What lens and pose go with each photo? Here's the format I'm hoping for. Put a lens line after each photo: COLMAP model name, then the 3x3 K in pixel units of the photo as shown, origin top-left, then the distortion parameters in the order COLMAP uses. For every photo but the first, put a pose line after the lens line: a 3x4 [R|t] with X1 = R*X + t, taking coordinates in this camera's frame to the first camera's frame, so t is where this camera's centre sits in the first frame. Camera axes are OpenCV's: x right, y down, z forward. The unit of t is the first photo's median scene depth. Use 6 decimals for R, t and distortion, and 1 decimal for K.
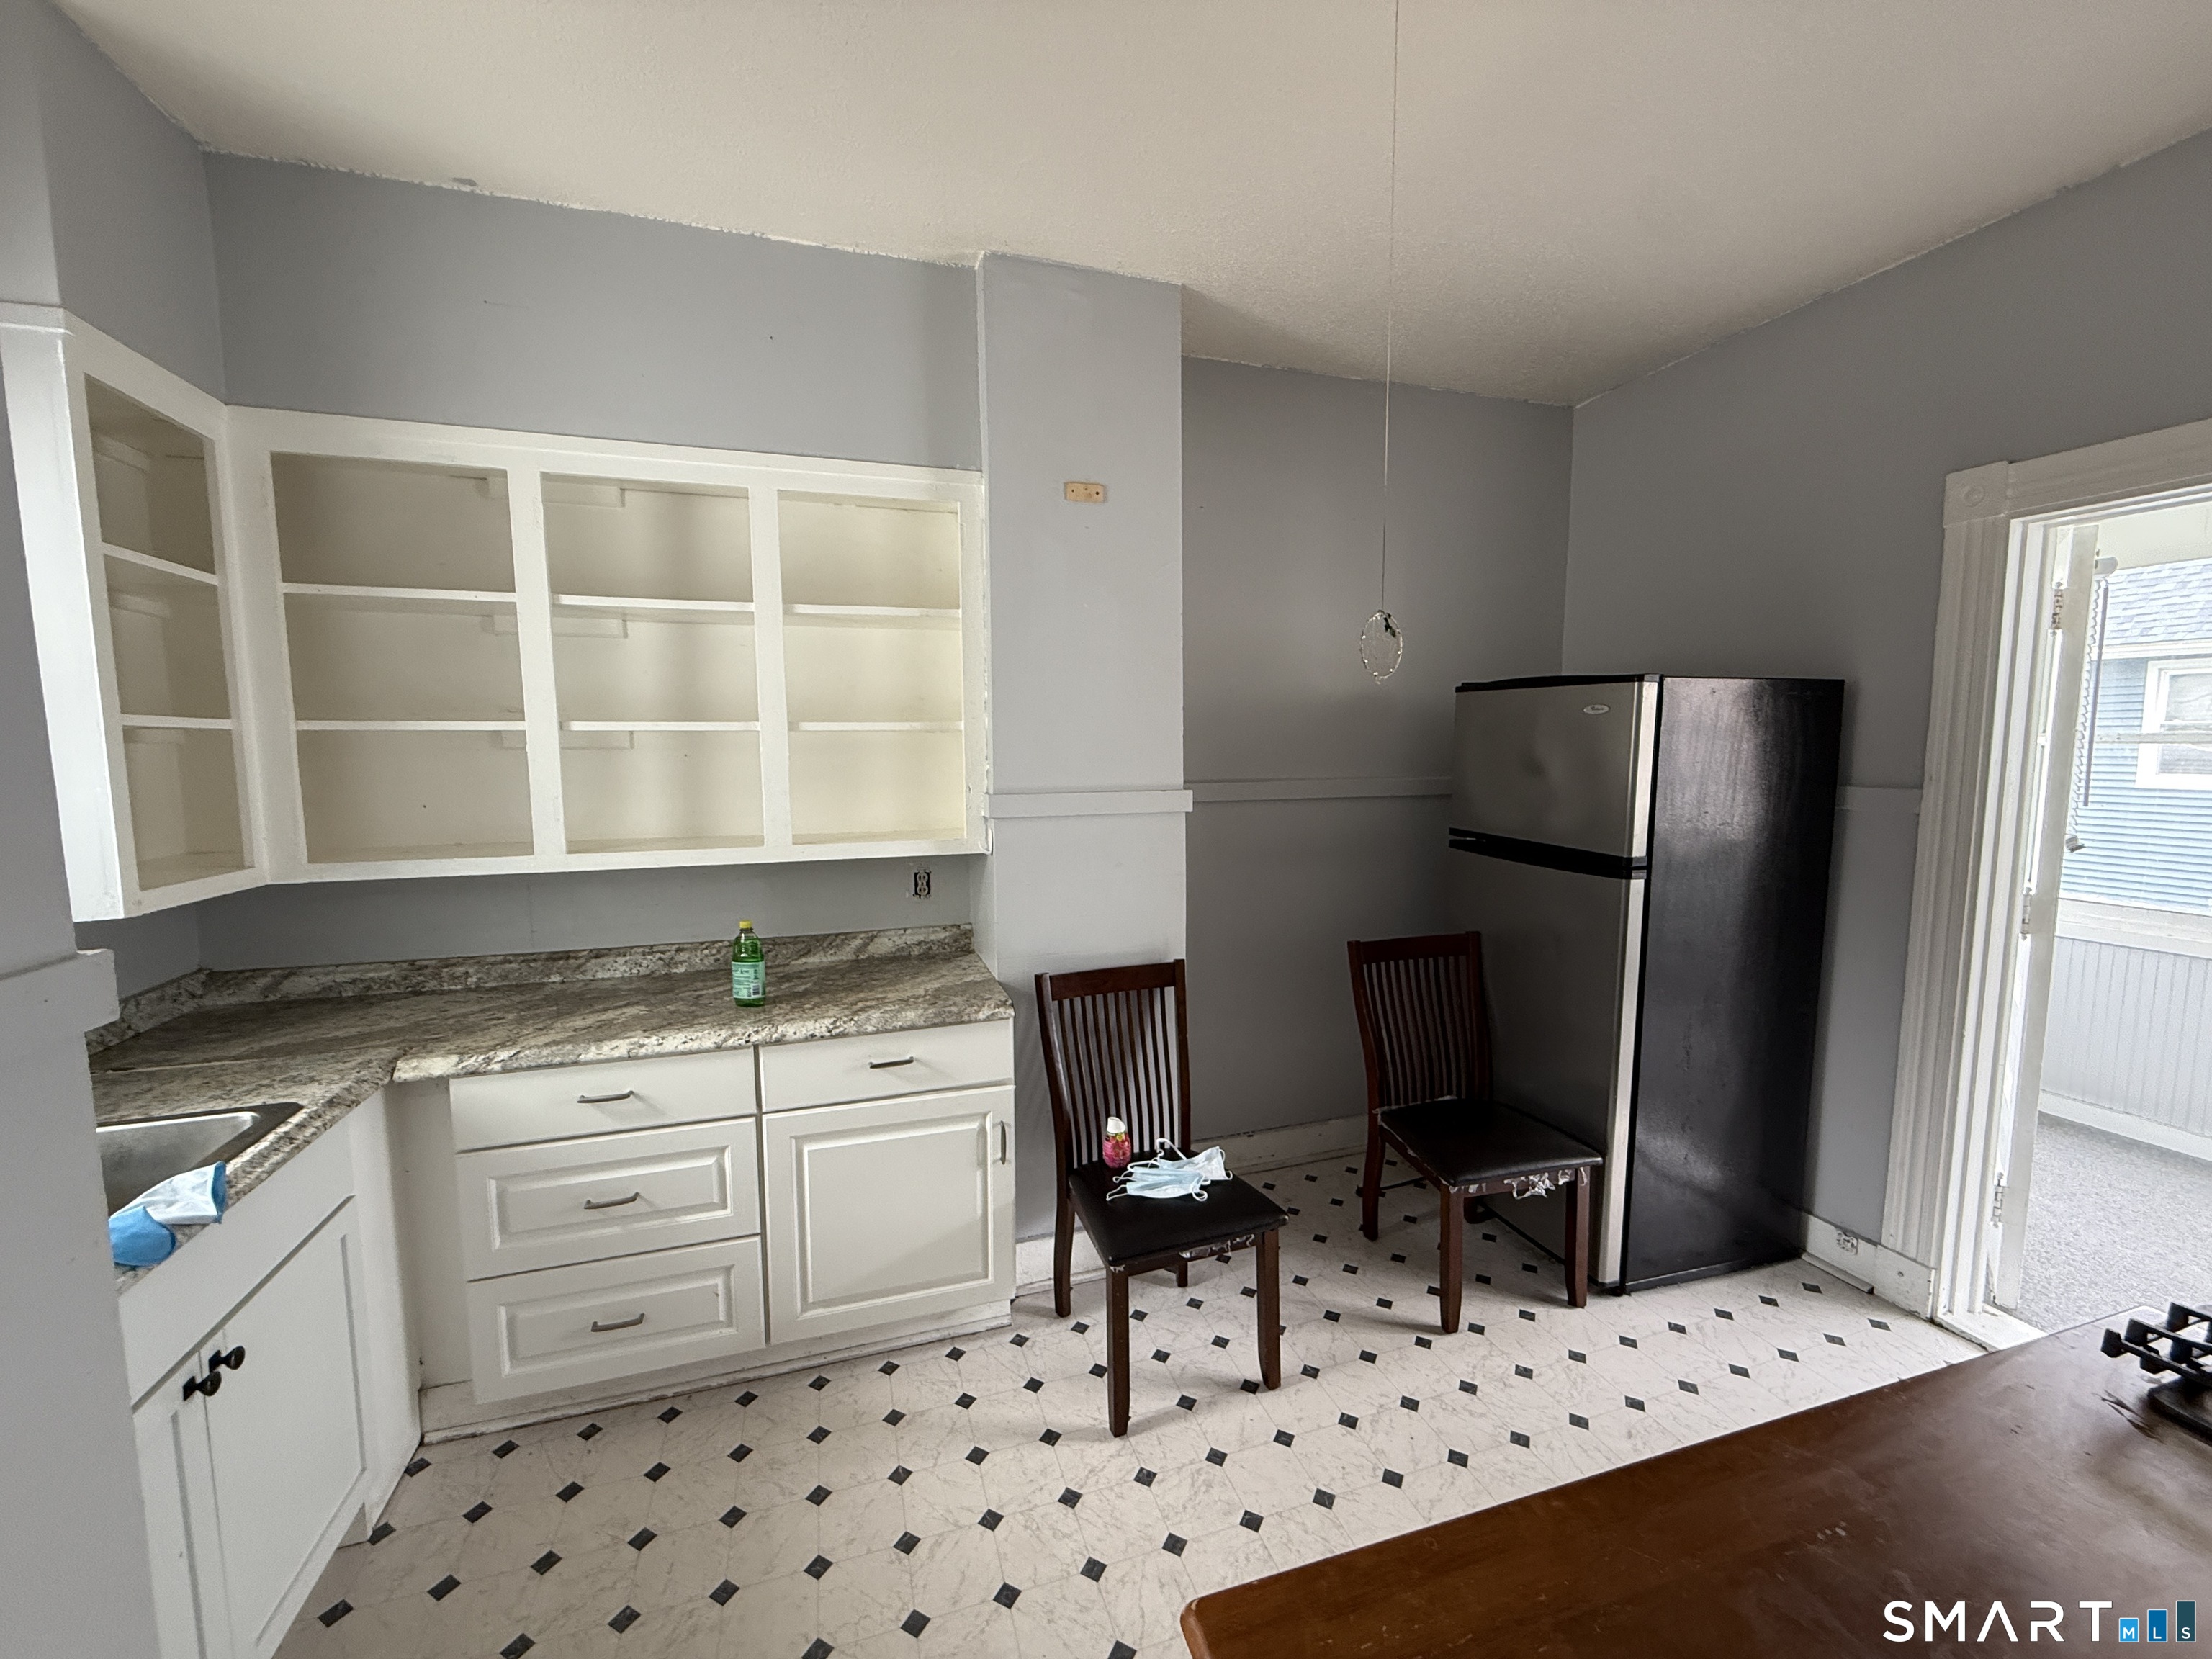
lens RADIAL K [[885.8, 0, 1099.5], [0, 885.8, 828.2], [0, 0, 1]] dist [0.002724, 0.000343]
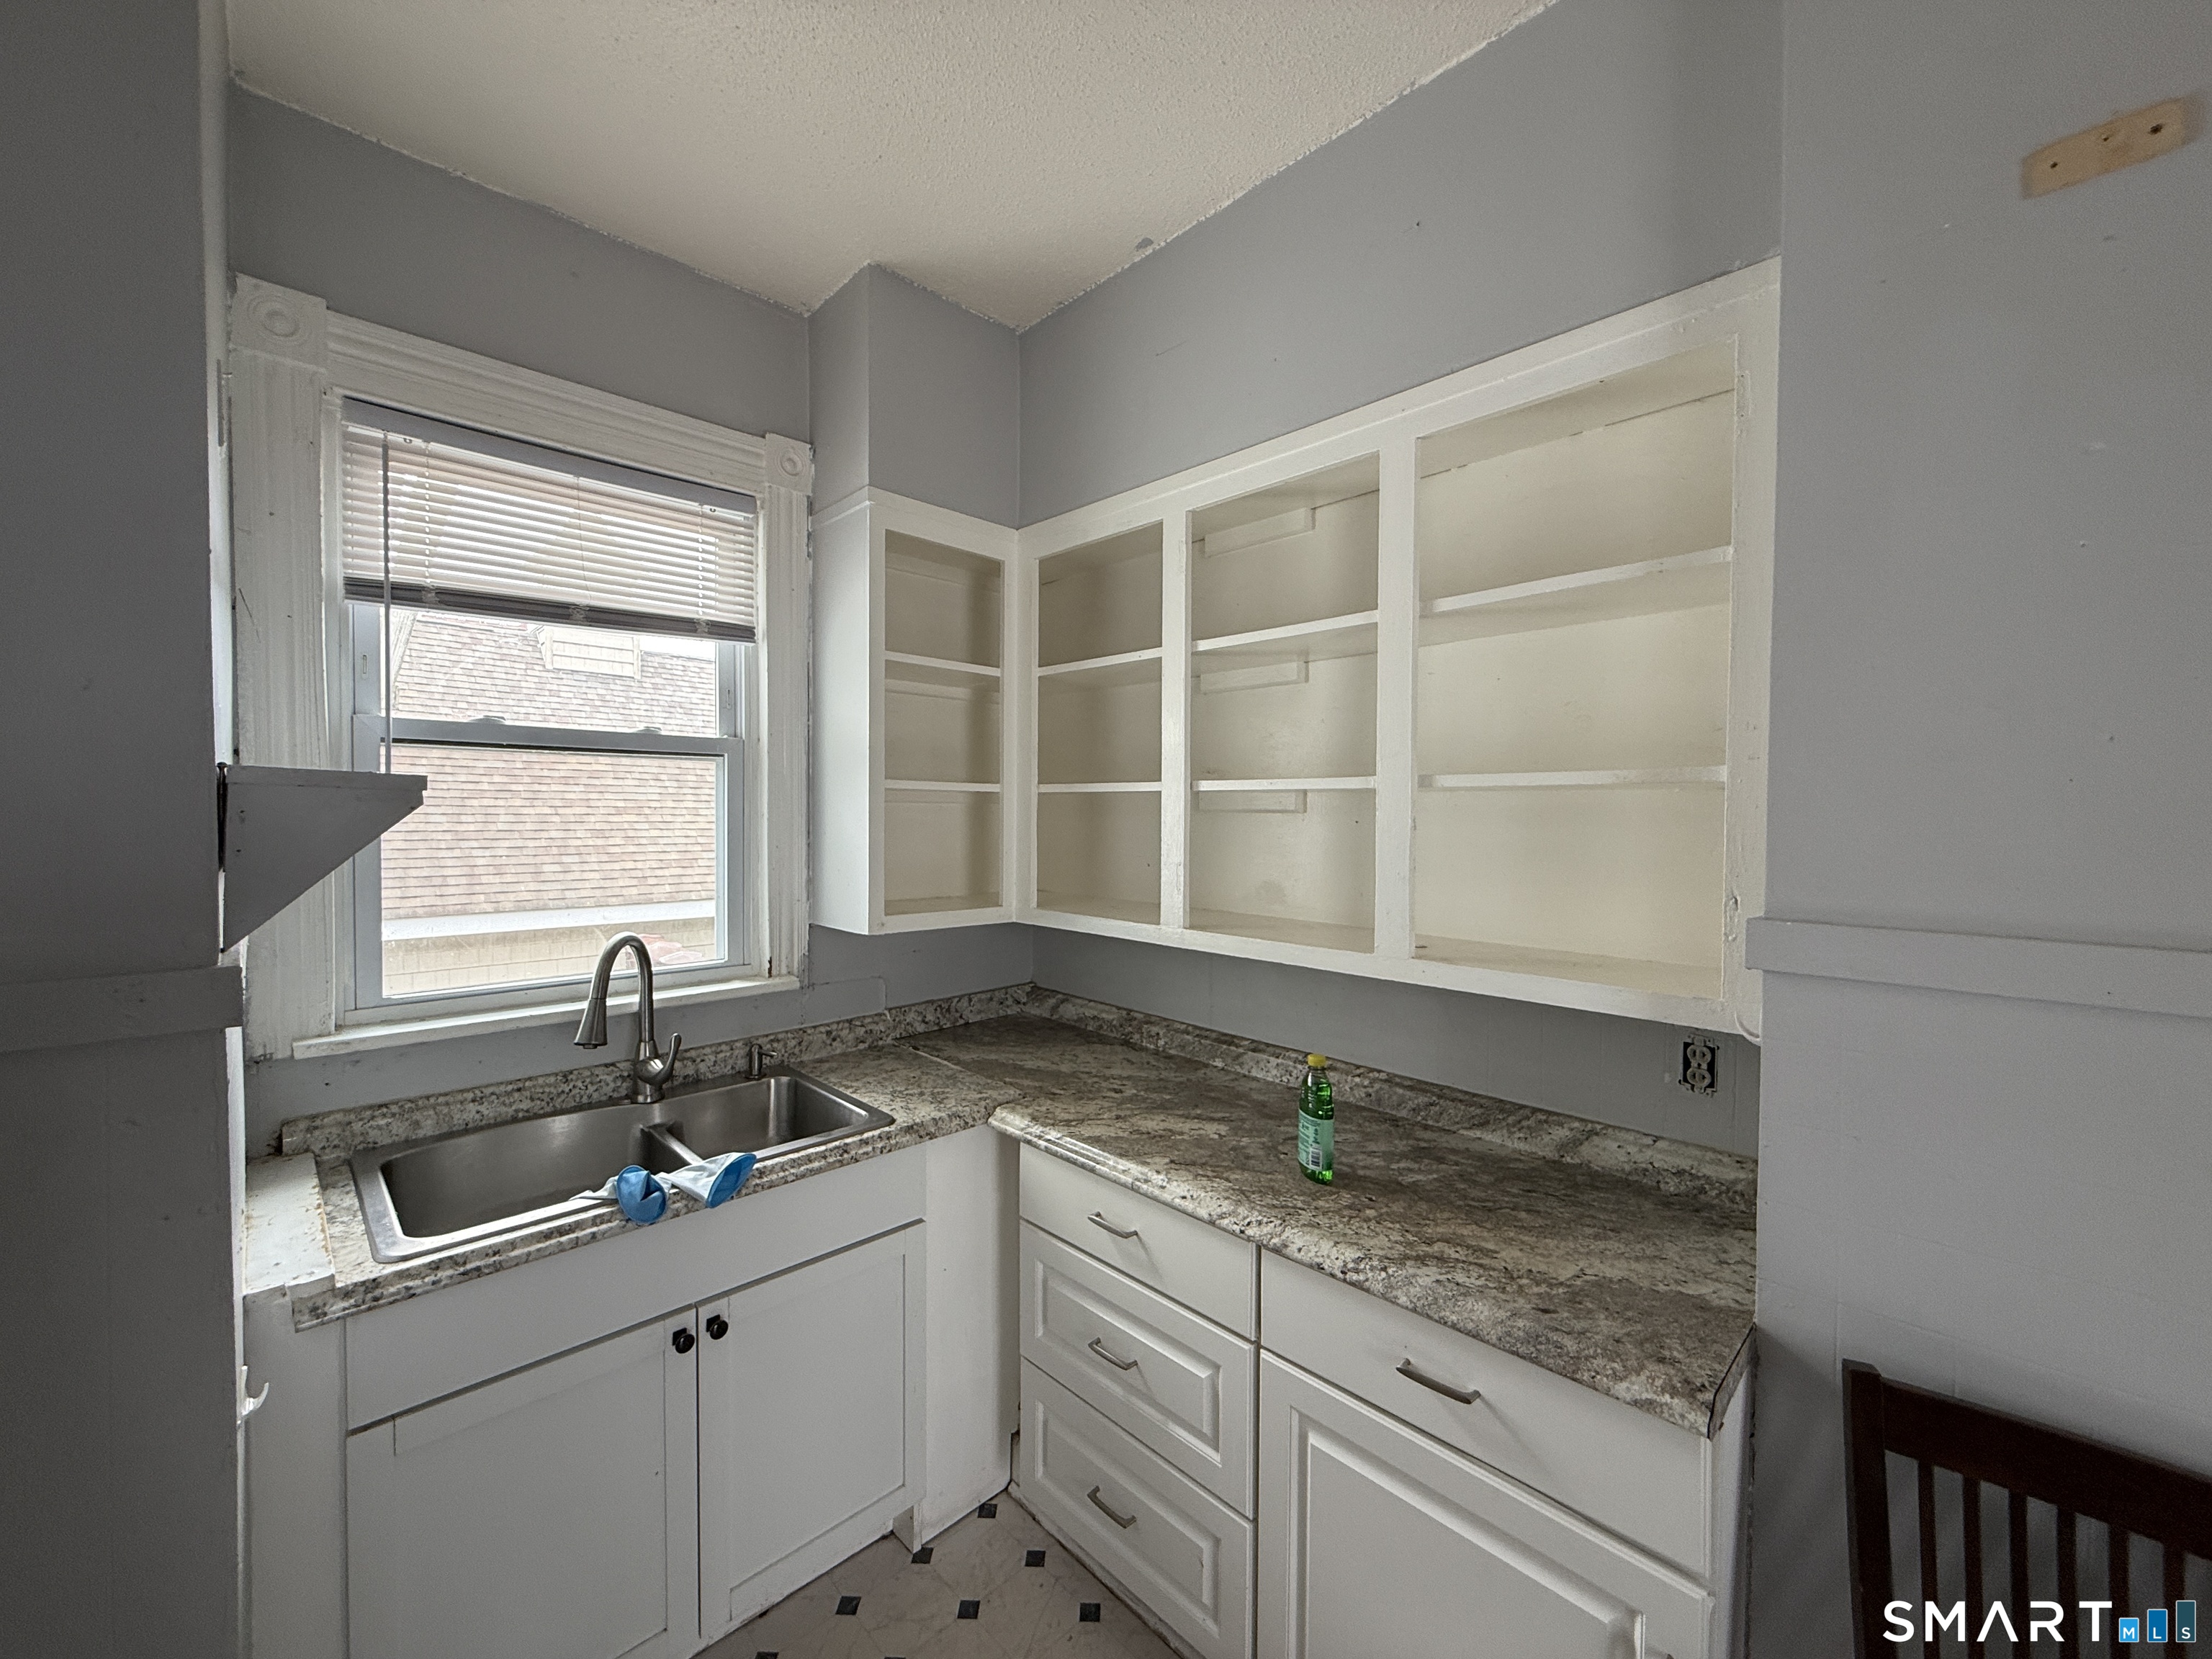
lens RADIAL K [[885.8, 0, 1107.1], [0, 885.8, 825.7], [0, 0, 1]] dist [0.002724, 0.000343]
pose [[0.436654, 0.025926, -0.899256, 0.169713], [-0.095025, 0.995322, -0.017446, -0.053060], [0.894597, 0.093070, 0.437075, 0.552957]]
